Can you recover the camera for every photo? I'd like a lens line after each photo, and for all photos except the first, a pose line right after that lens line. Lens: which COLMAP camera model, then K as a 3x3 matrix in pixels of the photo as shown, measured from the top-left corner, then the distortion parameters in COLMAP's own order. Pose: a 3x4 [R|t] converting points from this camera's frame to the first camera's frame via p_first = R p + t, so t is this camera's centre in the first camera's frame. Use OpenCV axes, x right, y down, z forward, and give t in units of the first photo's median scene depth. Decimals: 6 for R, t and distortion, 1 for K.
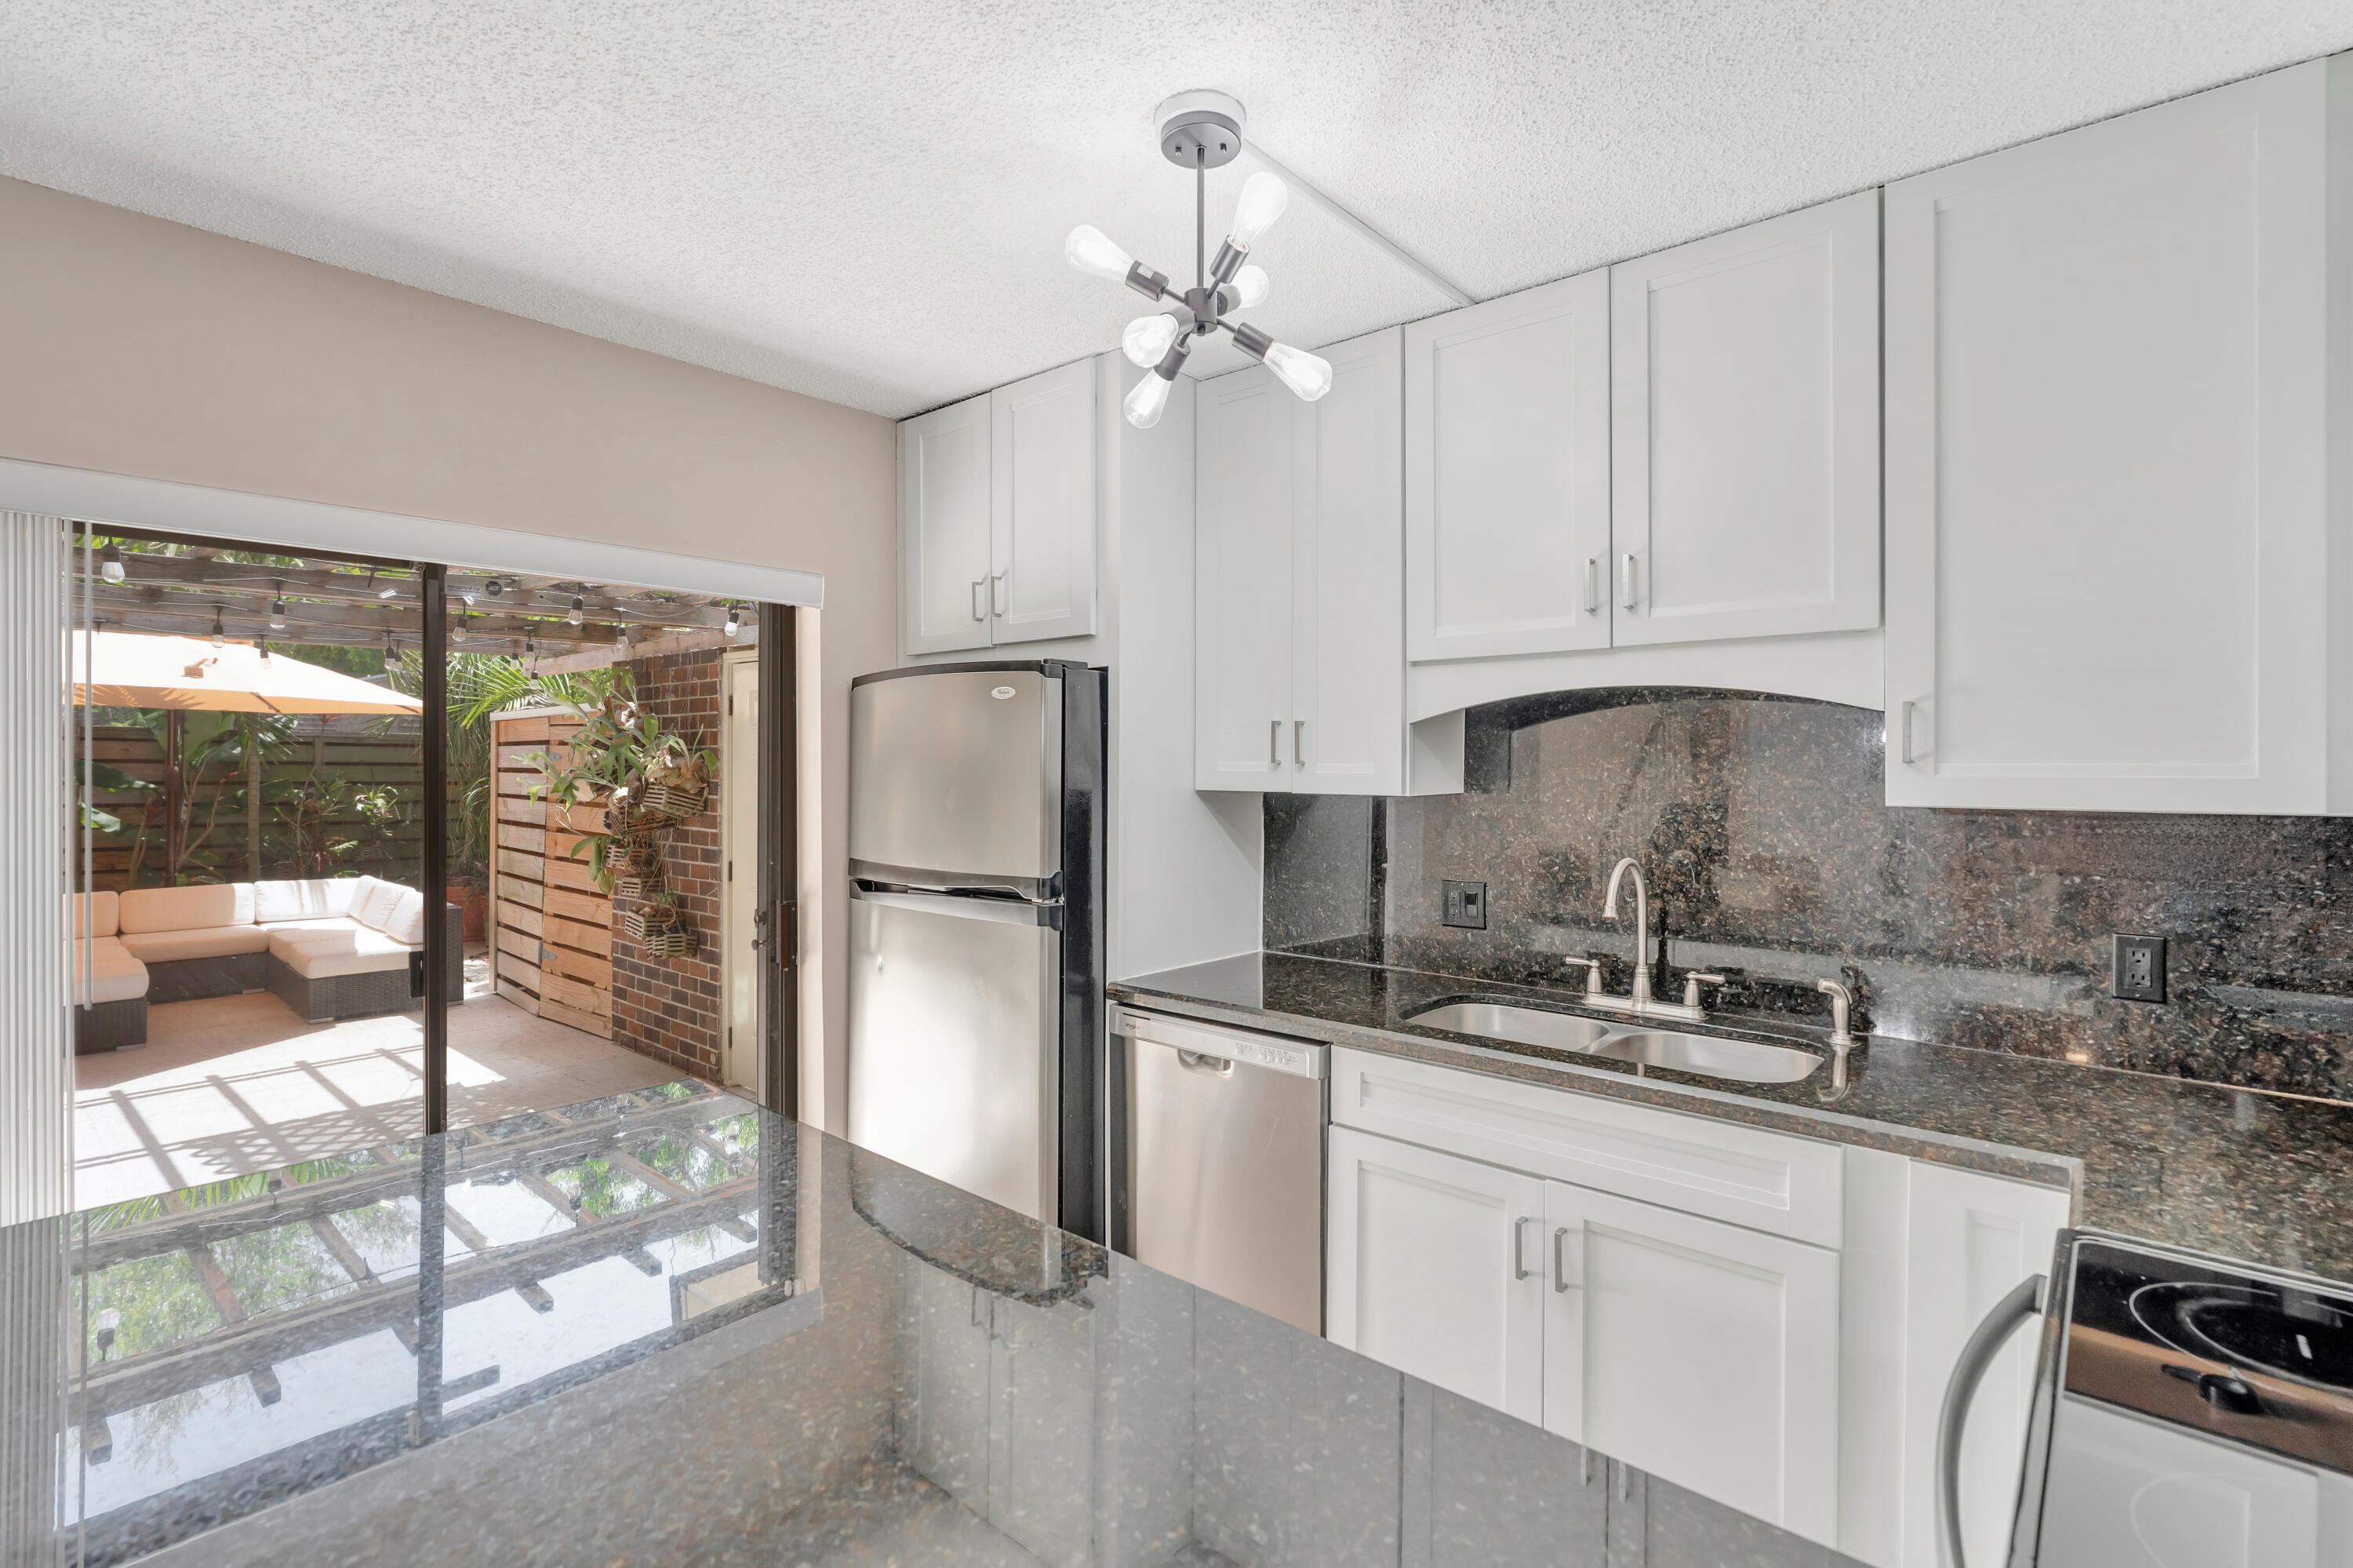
lens RADIAL K [[1101.9, 0, 1171.2], [0, 1101.9, 755.7], [0, 0, 1]] dist [-0.003263, -0.000213]
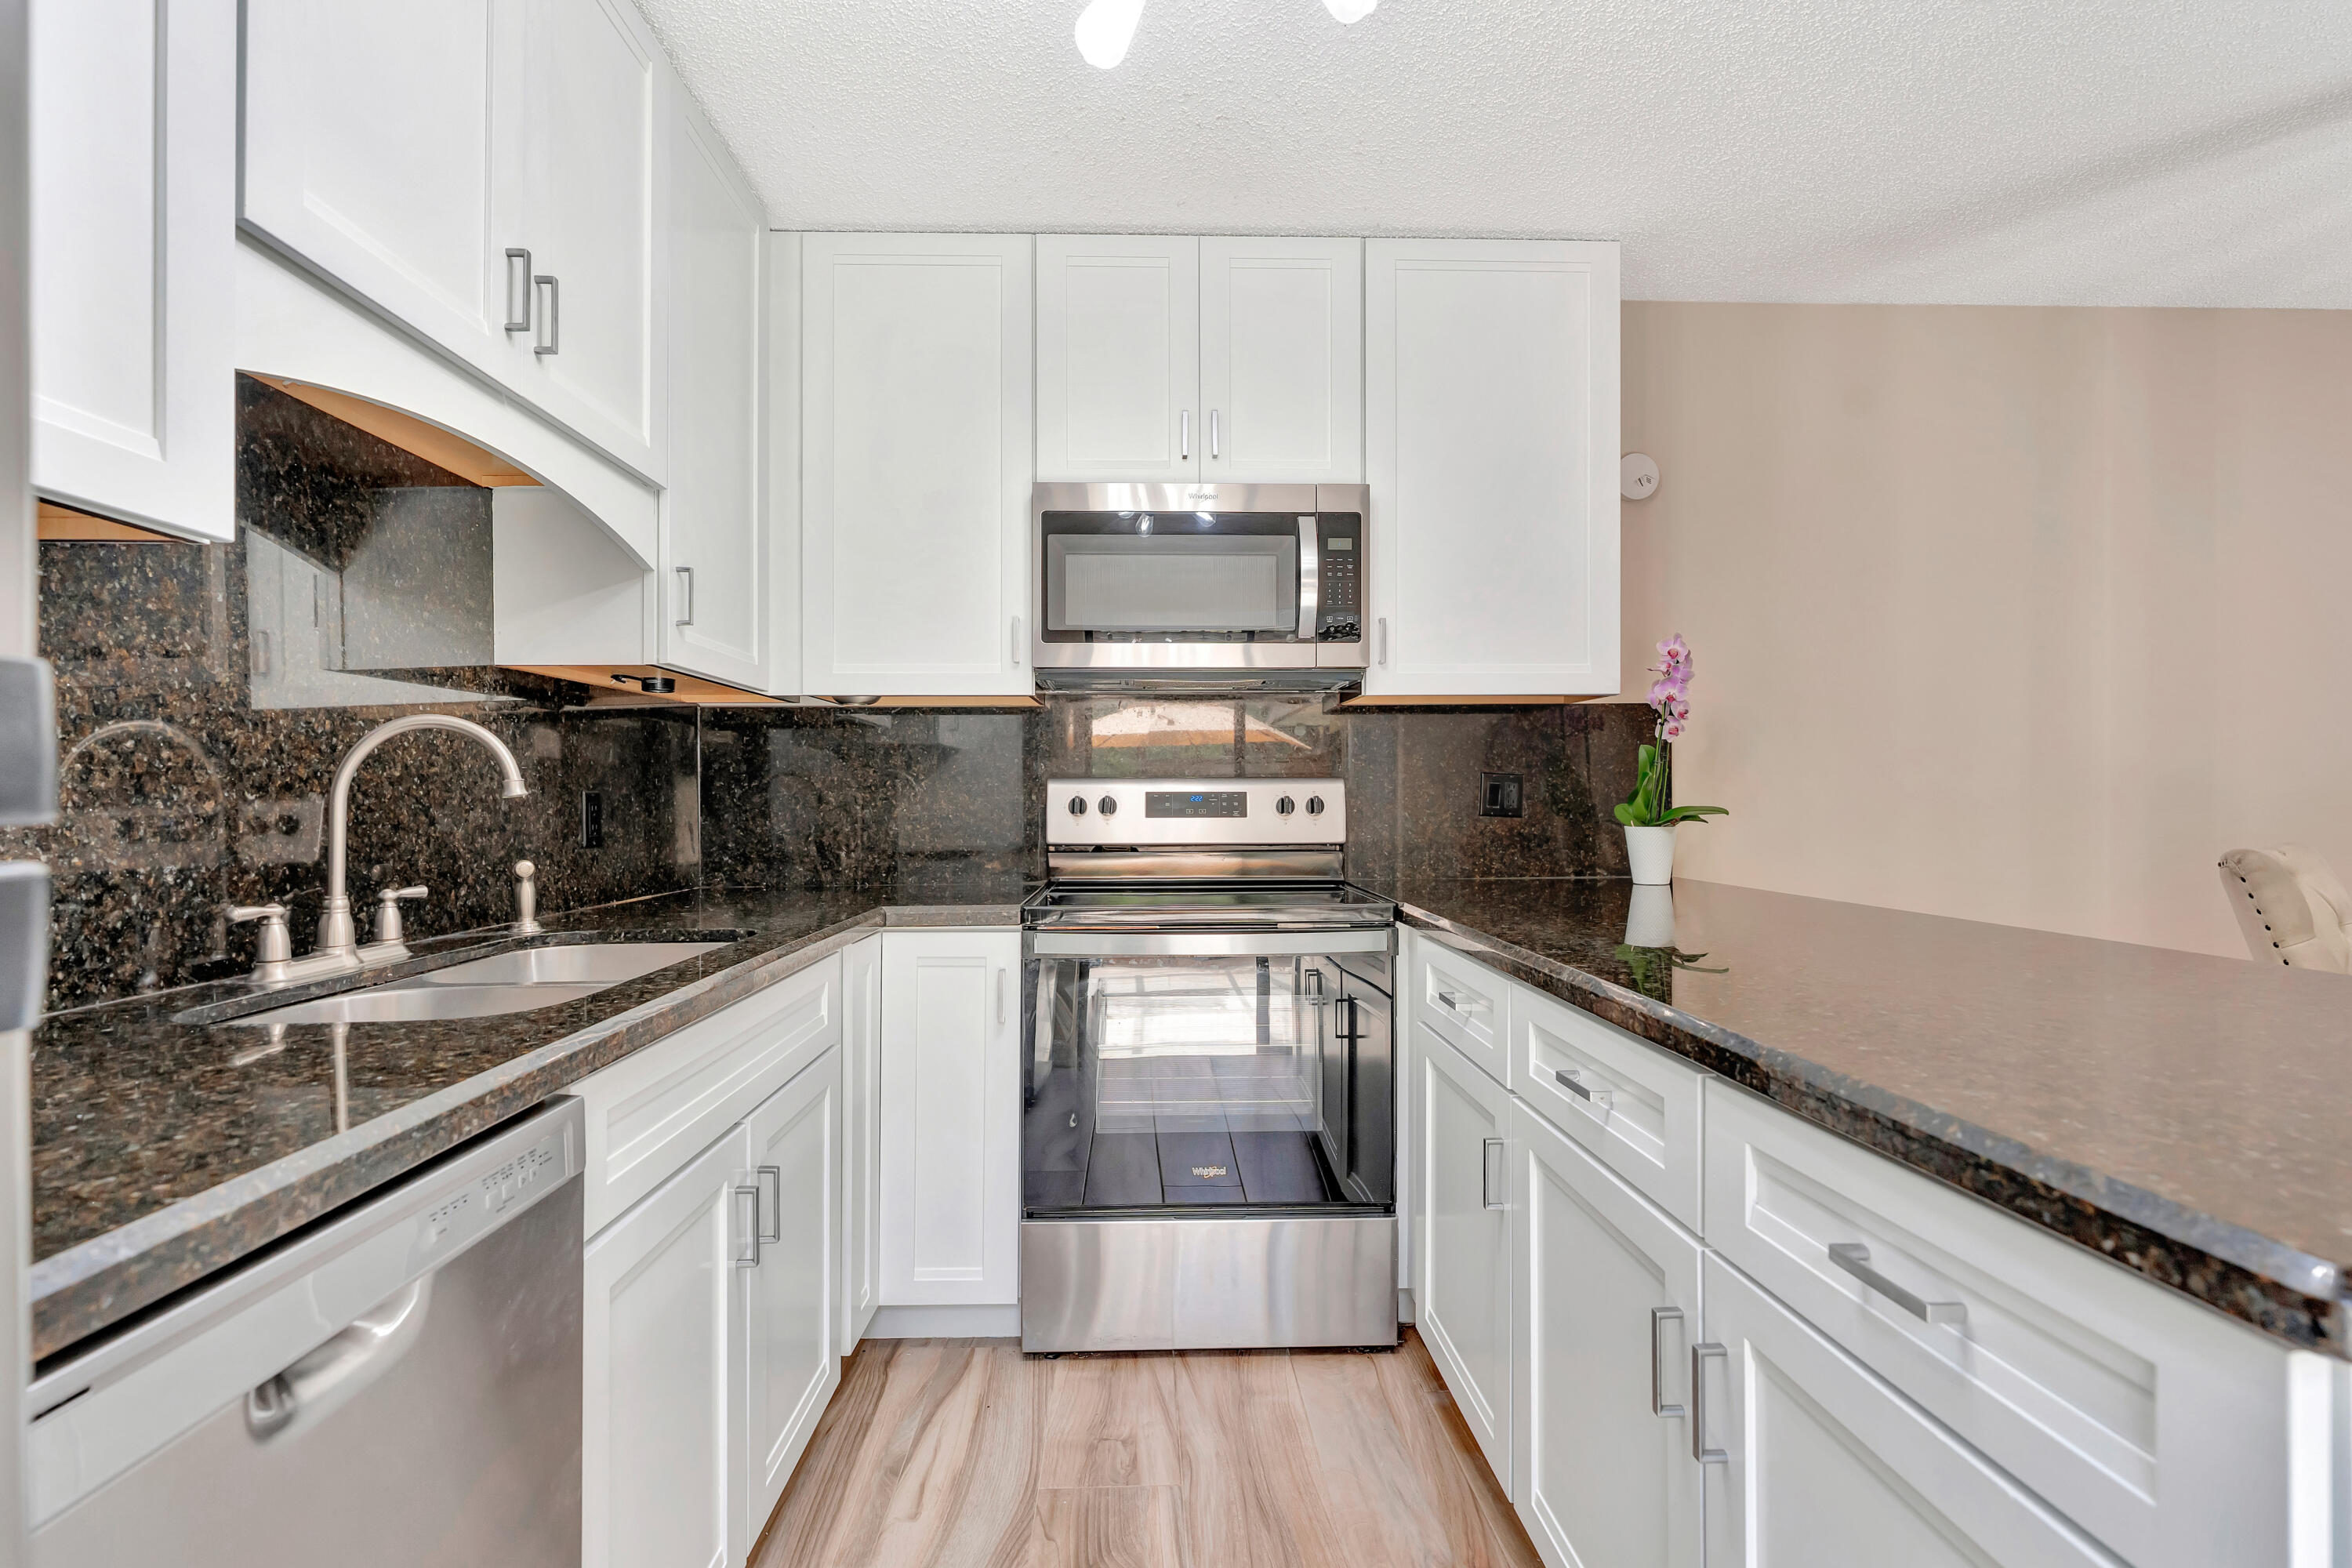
lens RADIAL K [[1105.2, 0, 1176.0], [0, 1105.2, 784.0], [0, 0, 1]] dist [0.031344, 0.000231]
pose [[-0.681664, 0.007815, 0.731623, -0.127217], [-0.000042, 0.999943, -0.010720, 0.049396], [-0.731665, -0.007338, -0.681625, 0.396853]]
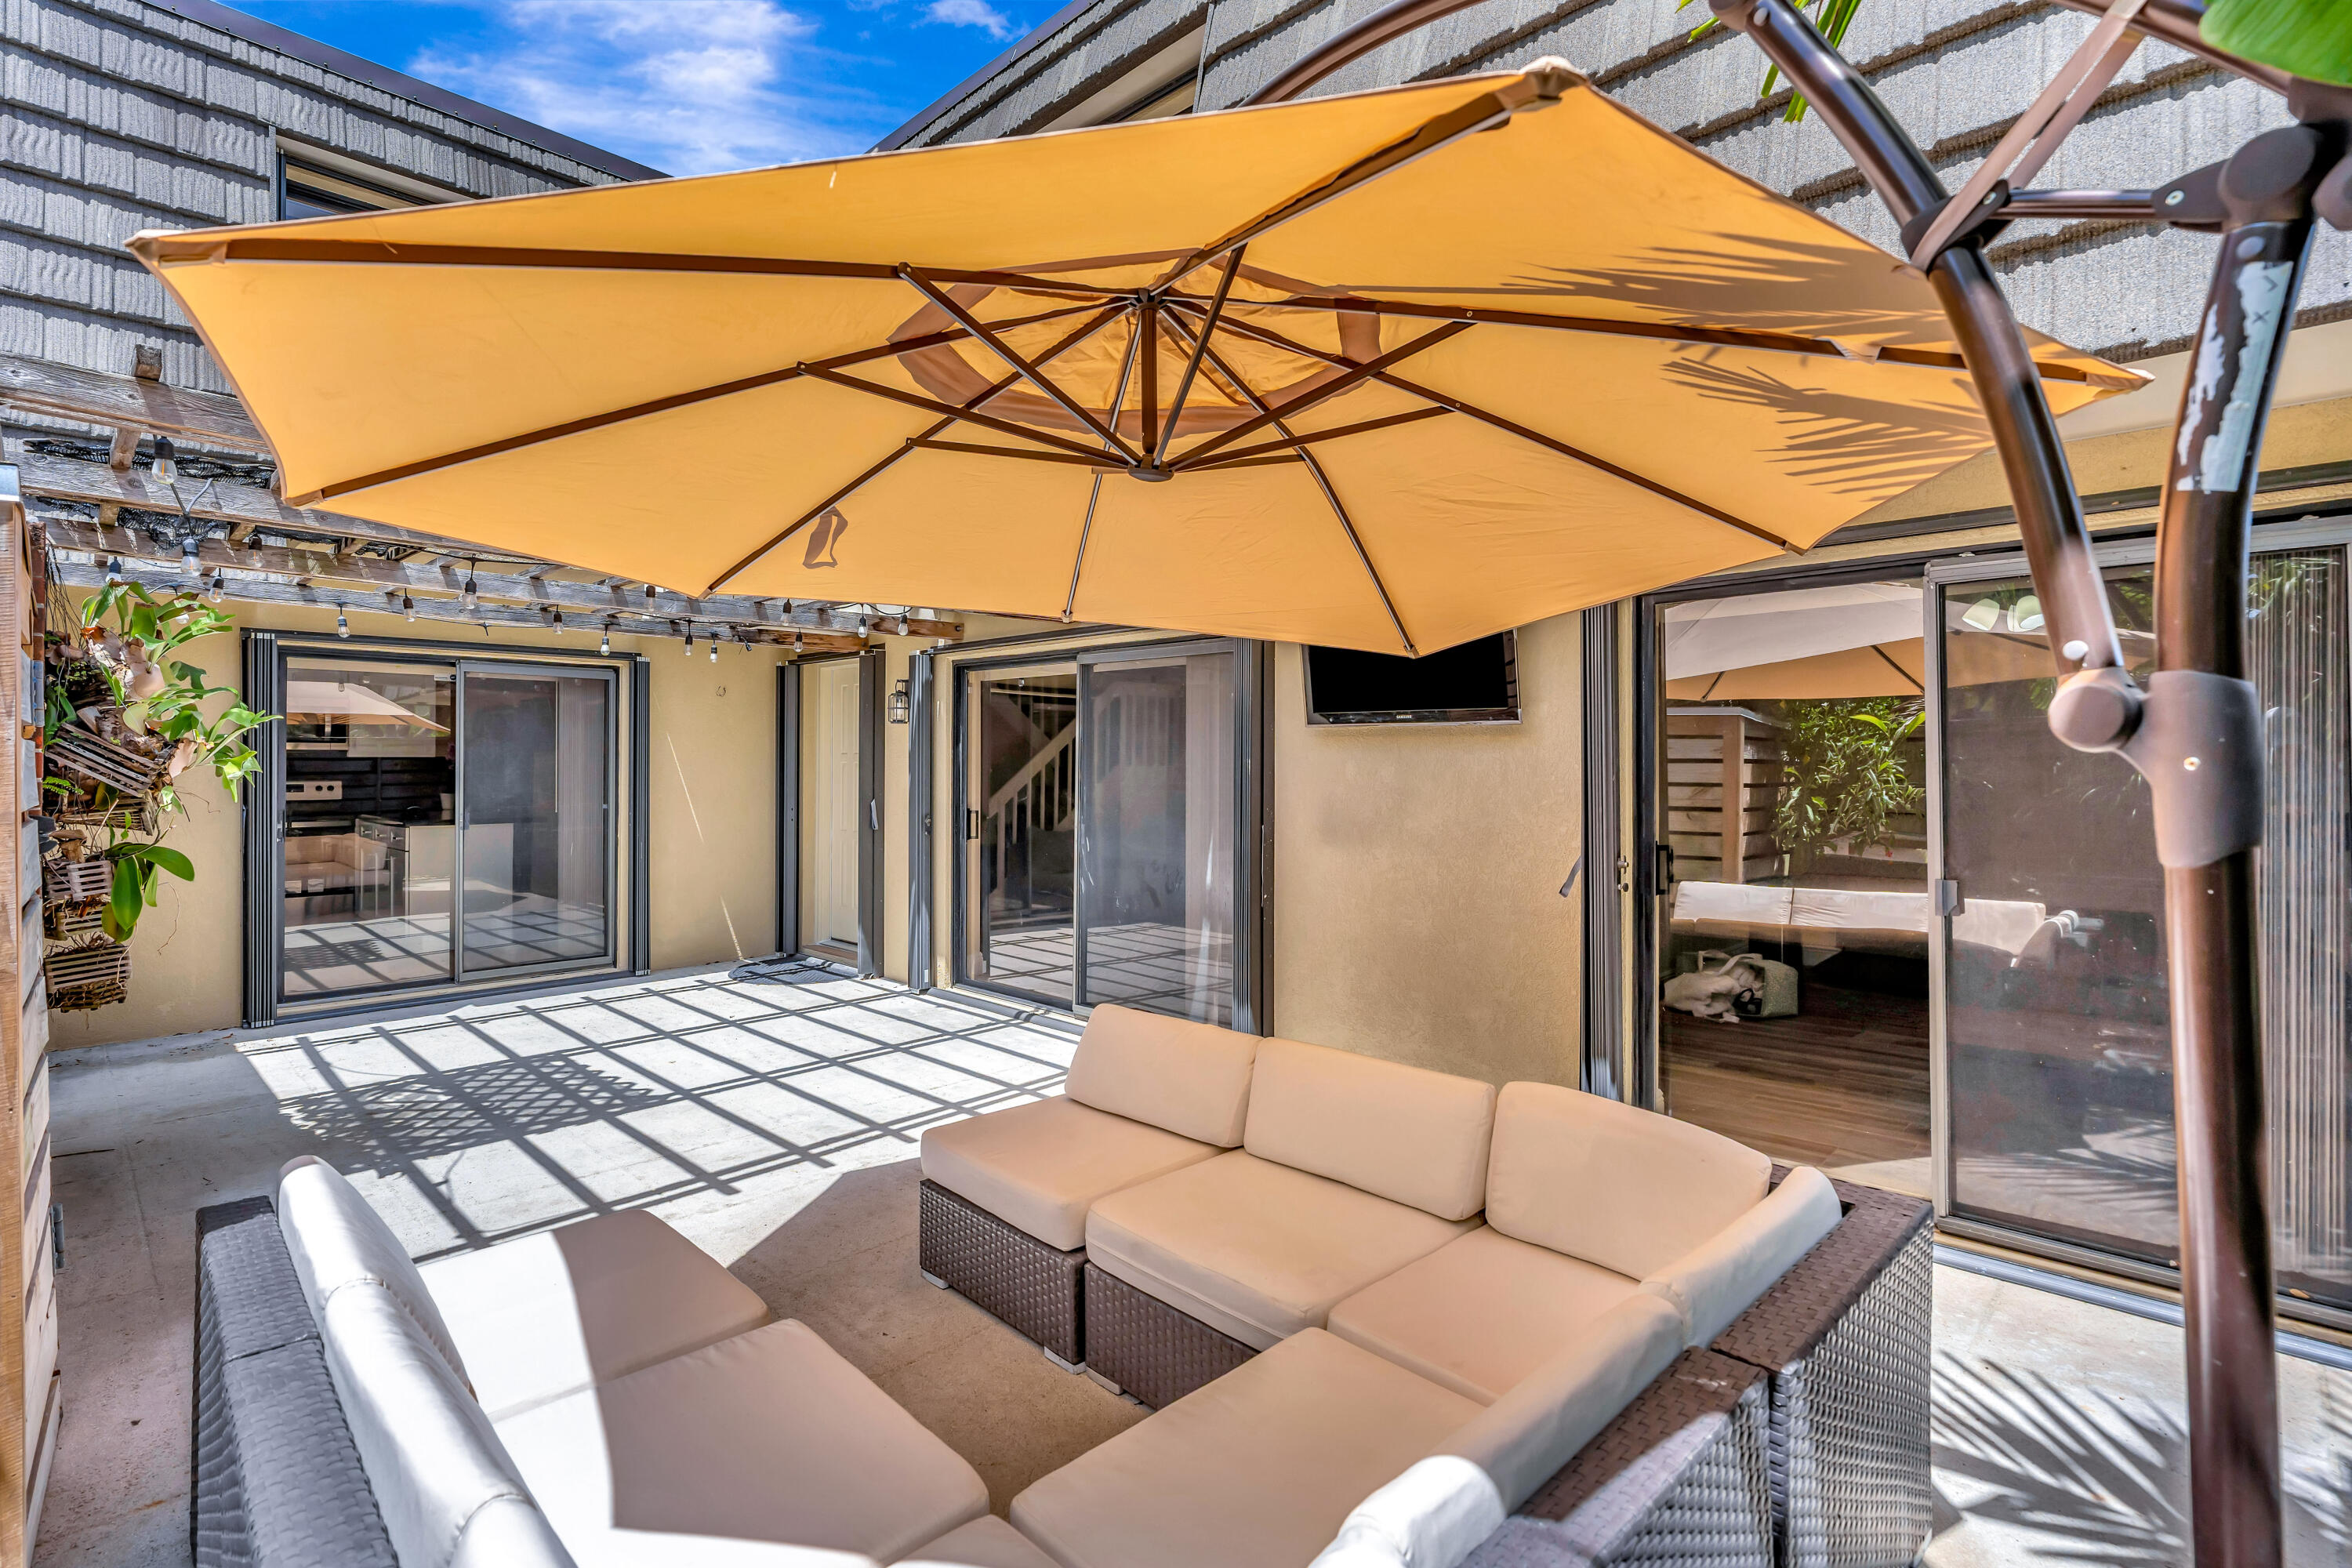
lens RADIAL K [[1074.3, 0, 1168.9], [0, 1074.3, 770.6], [0, 0, 1]] dist [-0.002123, -0.000084]
pose [[-0.998728, -0.004023, 0.050270, -1.008543], [-0.003977, 0.999992, 0.001017, 0.024645], [-0.050274, 0.000815, -0.998735, 1.402480]]
